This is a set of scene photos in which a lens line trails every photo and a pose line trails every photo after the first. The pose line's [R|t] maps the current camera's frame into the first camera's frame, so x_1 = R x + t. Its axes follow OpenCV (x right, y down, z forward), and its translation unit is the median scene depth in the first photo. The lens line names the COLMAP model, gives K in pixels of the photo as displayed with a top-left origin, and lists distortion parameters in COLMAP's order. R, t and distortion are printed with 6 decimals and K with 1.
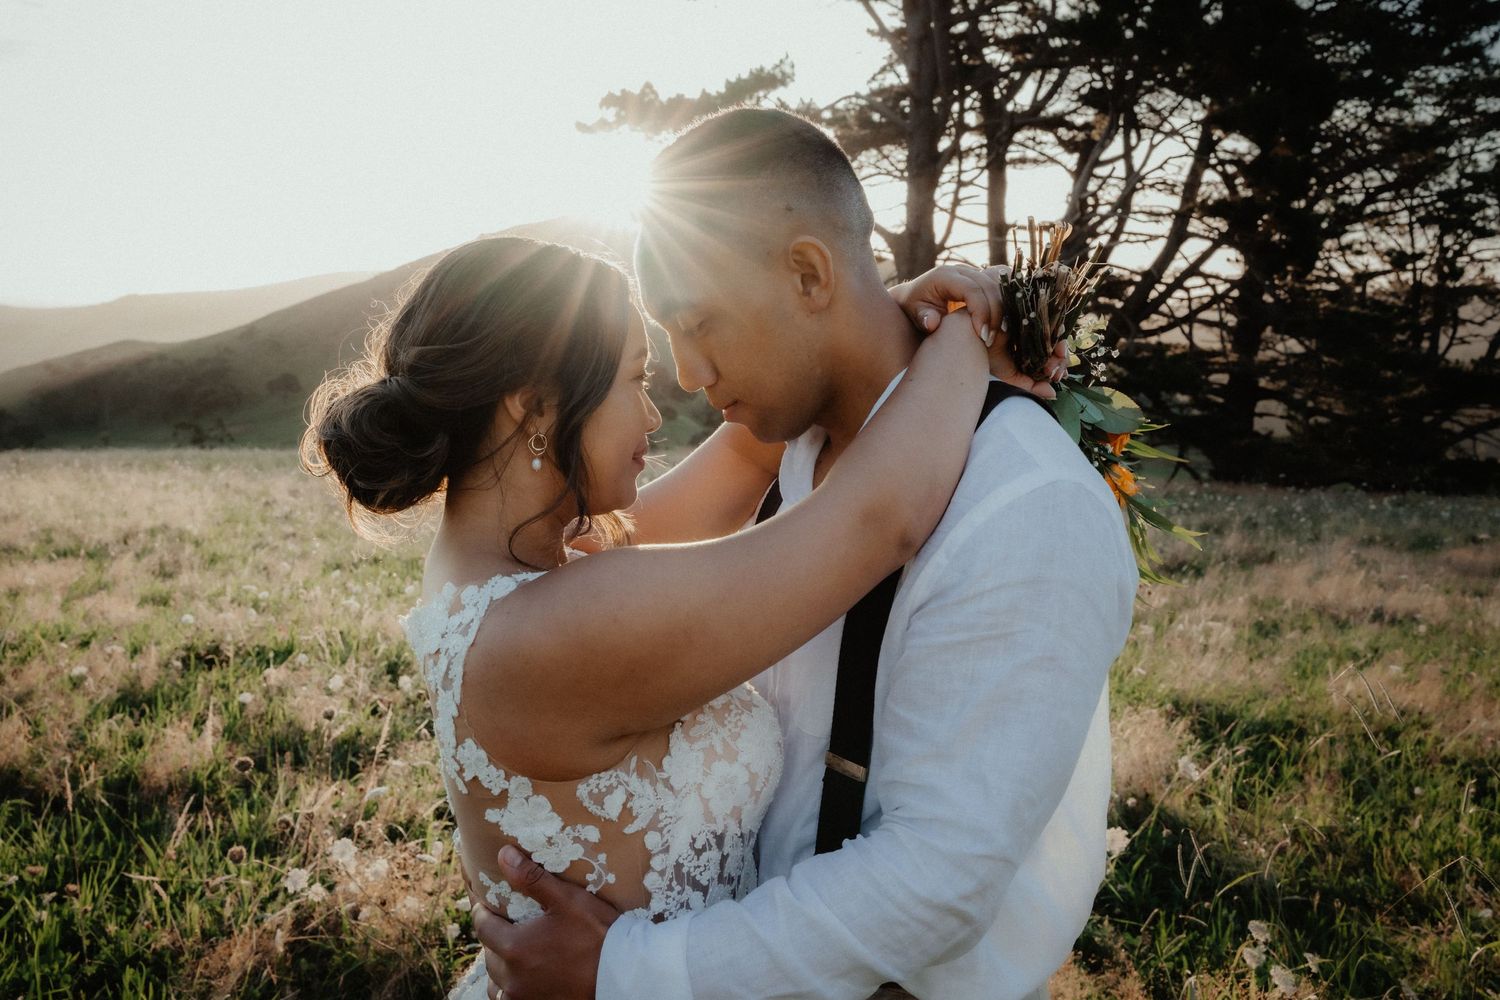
lens RADIAL K [[1486.6, 0, 741.3], [0, 1486.6, 499.7], [0, 0, 1]] dist [-0.058111, 0.219317]
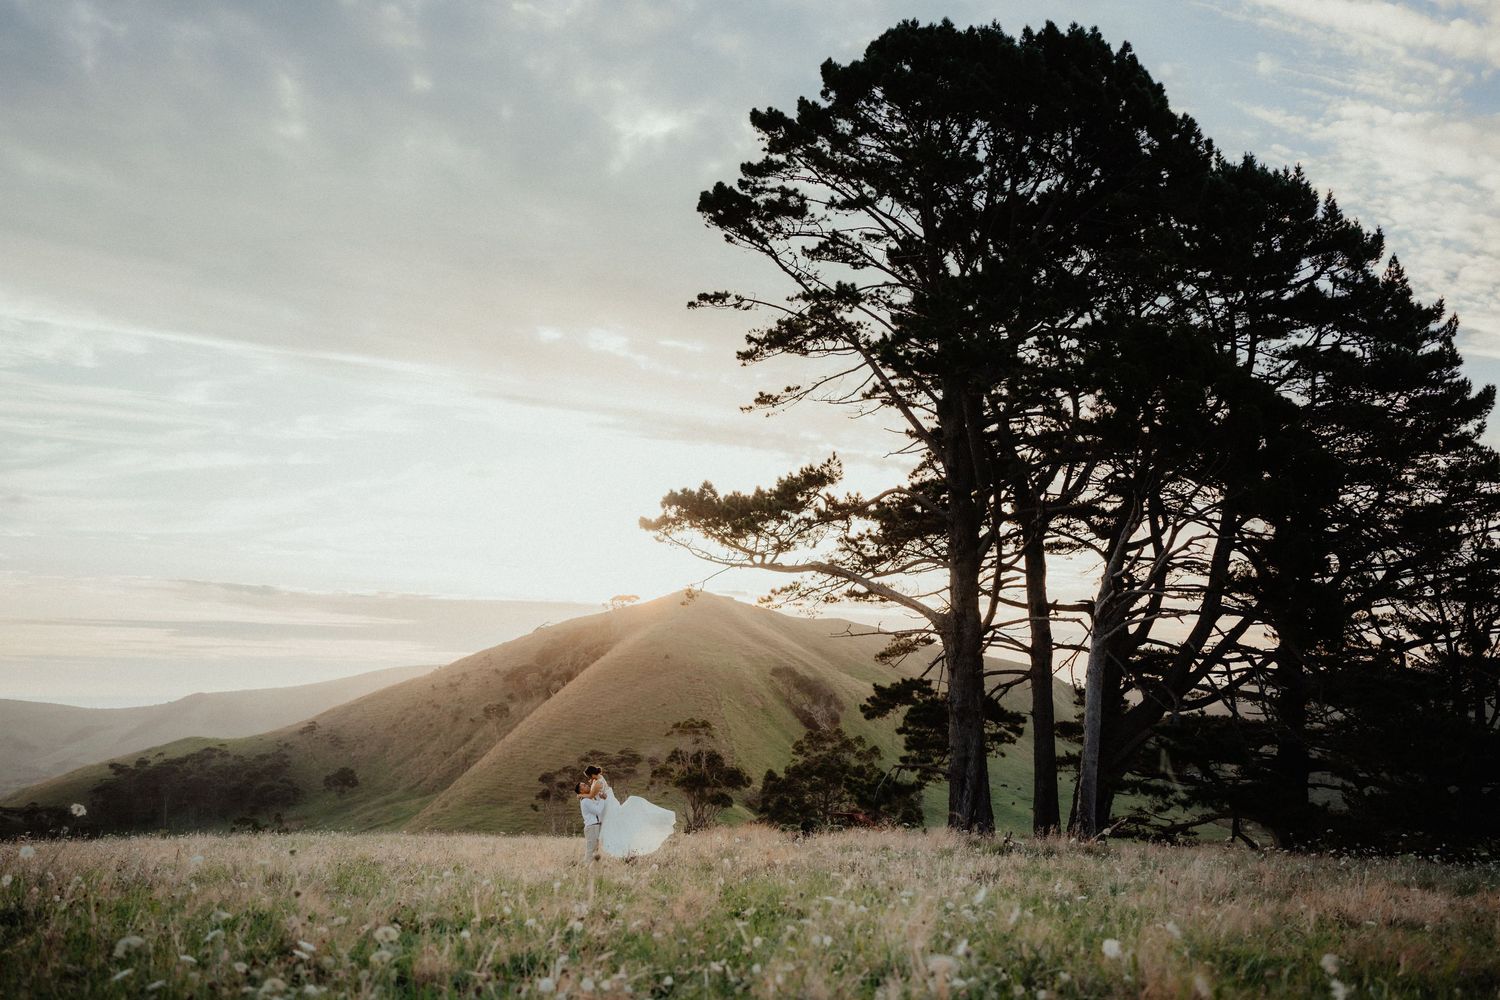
lens RADIAL K [[1477.2, 0, 738.5], [0, 1477.2, 494.8], [0, 0, 1]] dist [-0.057466, 0.196595]
pose [[0.999199, -0.022735, -0.032928, -0.003923], [0.013312, 0.964901, -0.262277, 0.011084], [0.037736, 0.261629, 0.964431, -0.040603]]
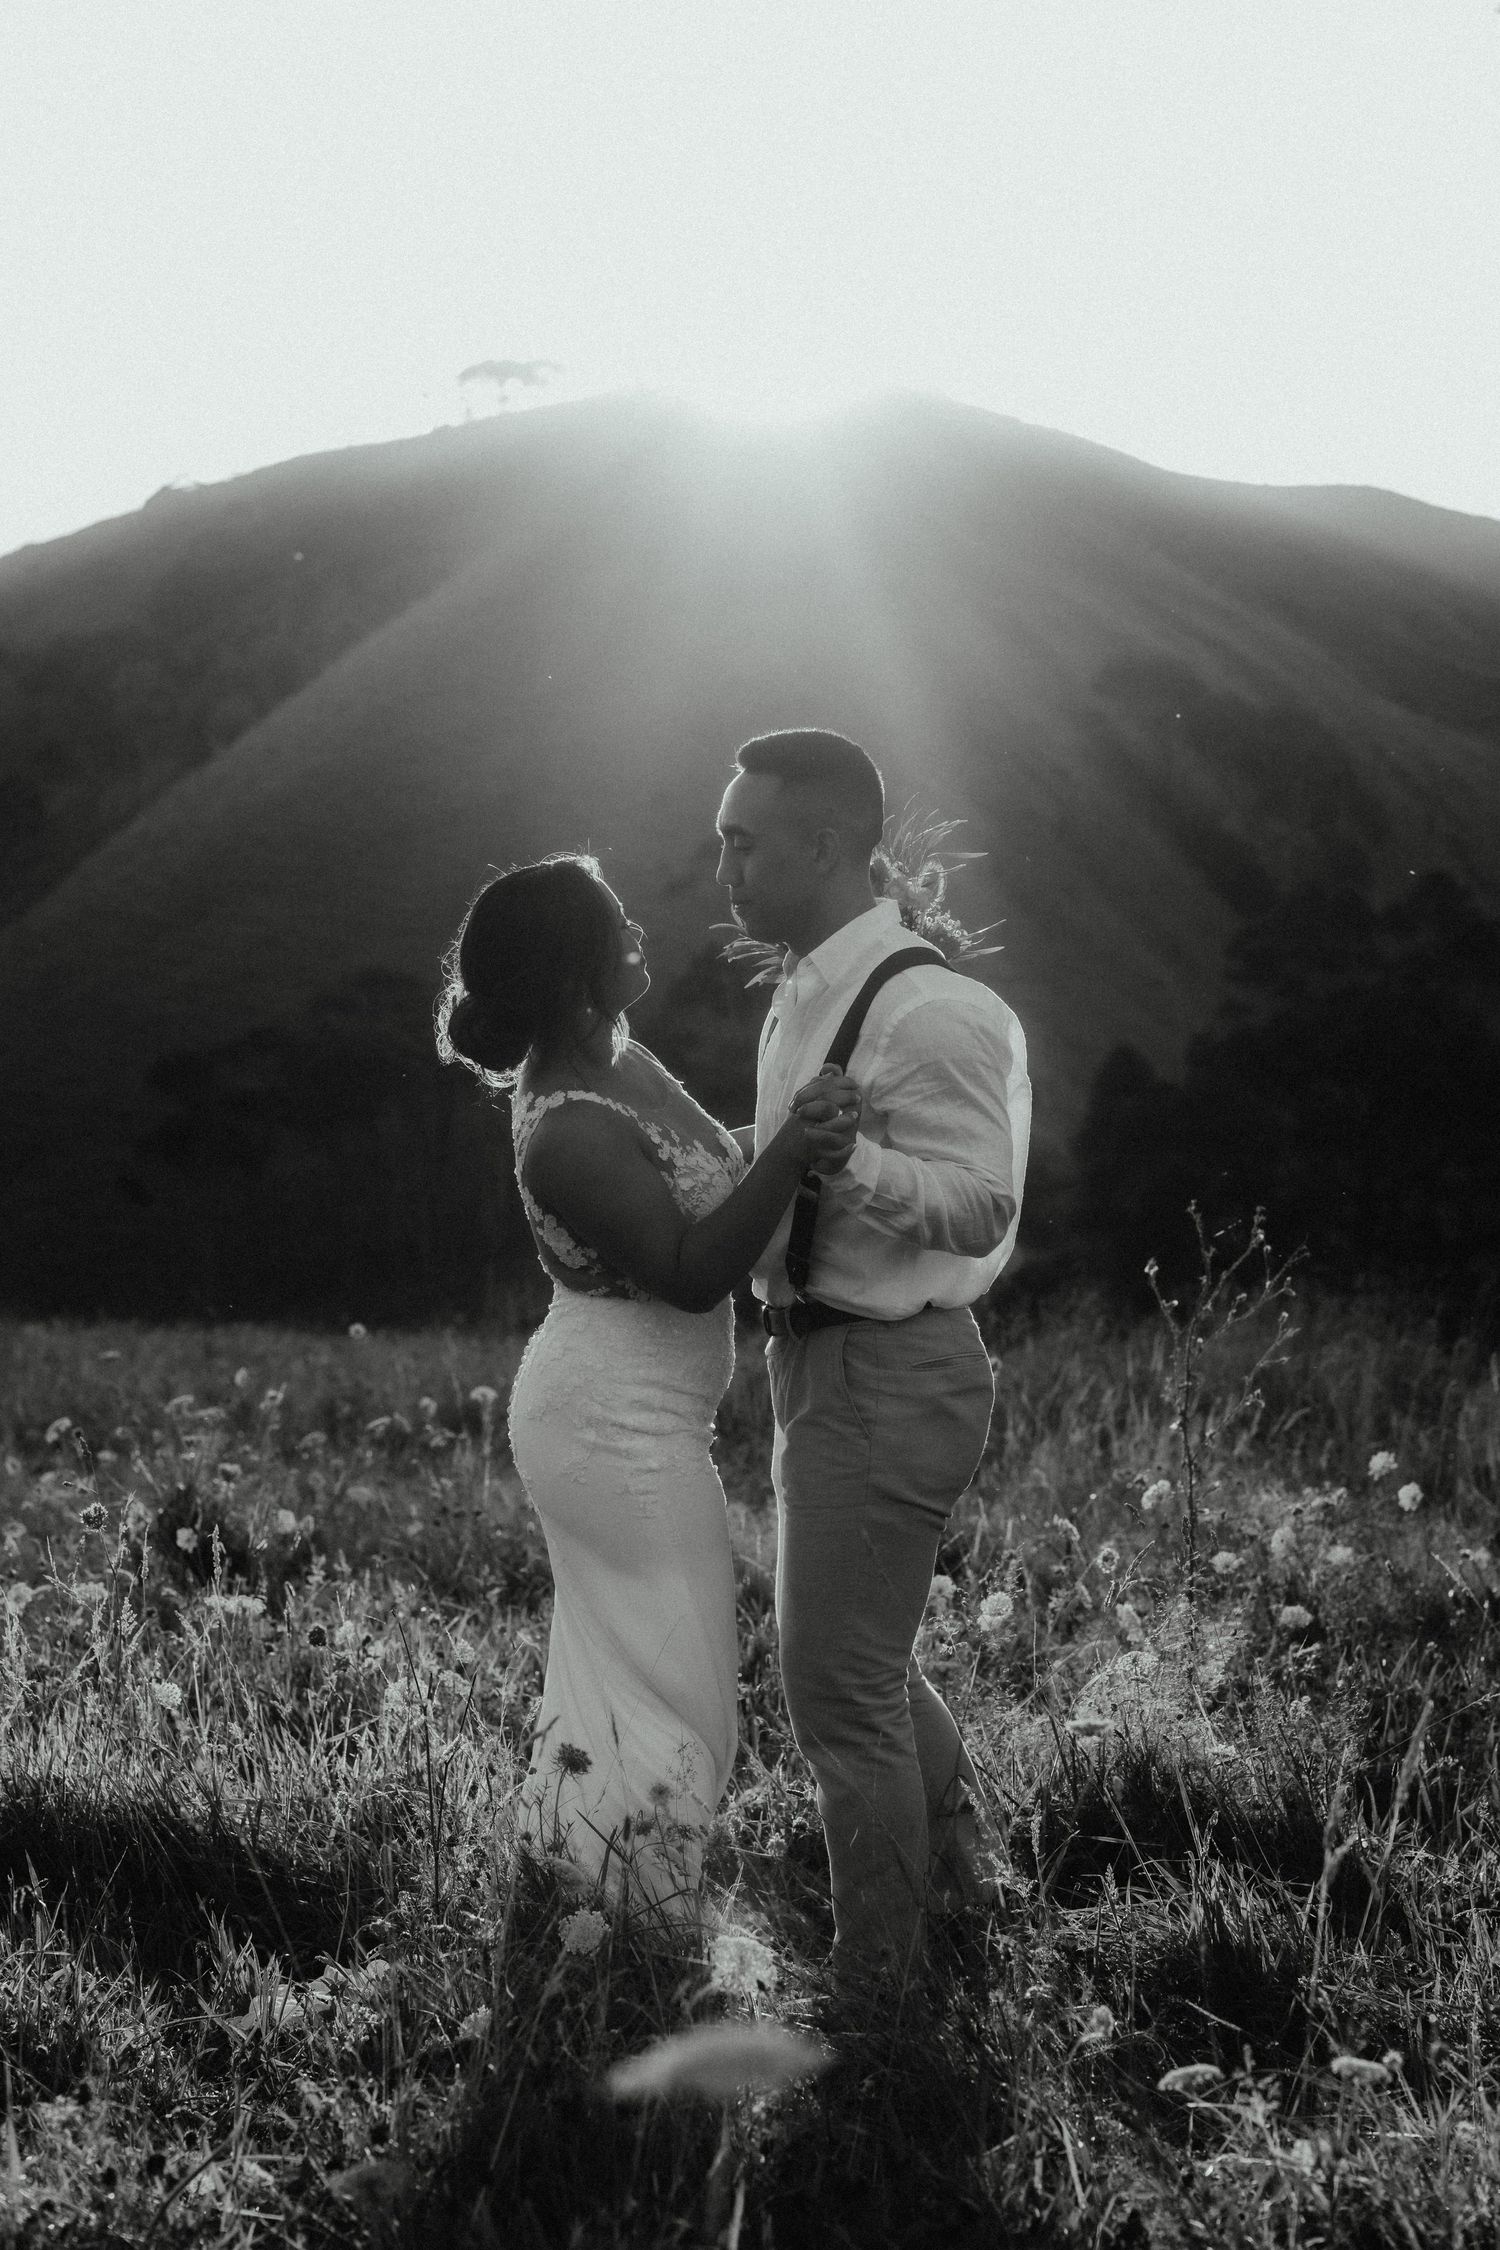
lens RADIAL K [[5538.0, 0, 750.0], [0, 5538.0, 1125.0], [0, 0, 1]] dist [-0.015351, -0.049277]
pose [[0.997522, 0.008242, -0.069871, -0.038188], [-0.013223, 0.997379, -0.071137, -0.013221], [0.069101, 0.071885, 0.995016, 0.392366]]
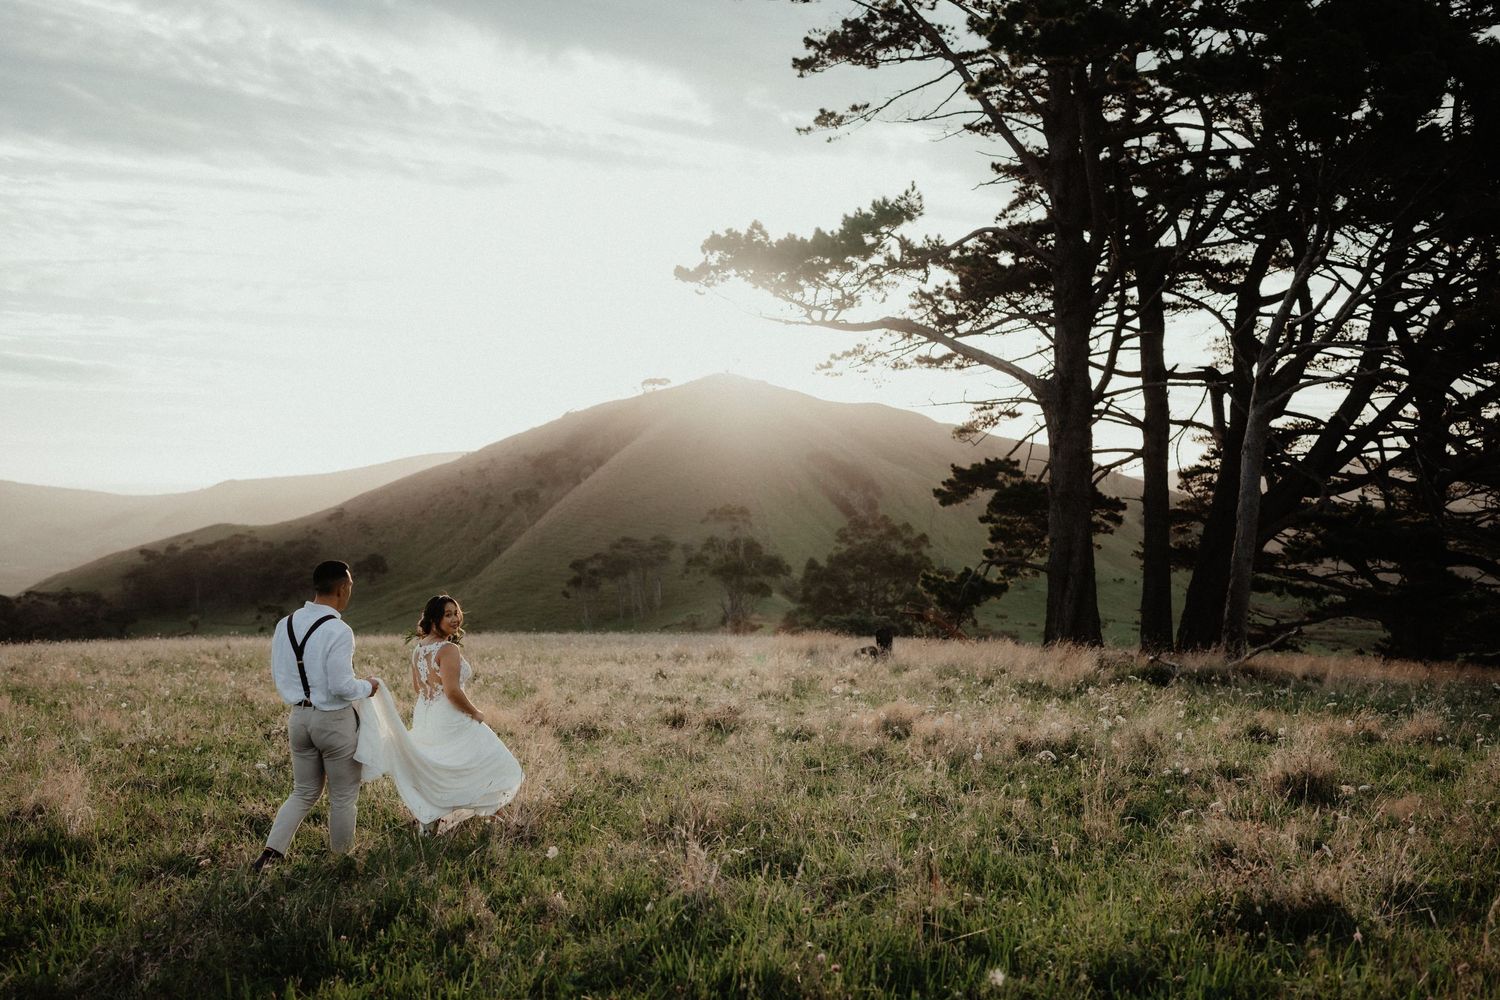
lens RADIAL K [[1486.6, 0, 741.3], [0, 1486.6, 499.7], [0, 0, 1]] dist [-0.058111, 0.219317]
pose [[0.998332, -0.017685, -0.054964, -0.023872], [0.011098, 0.992962, -0.117912, -0.007812], [0.056662, 0.117105, 0.991502, 0.118763]]
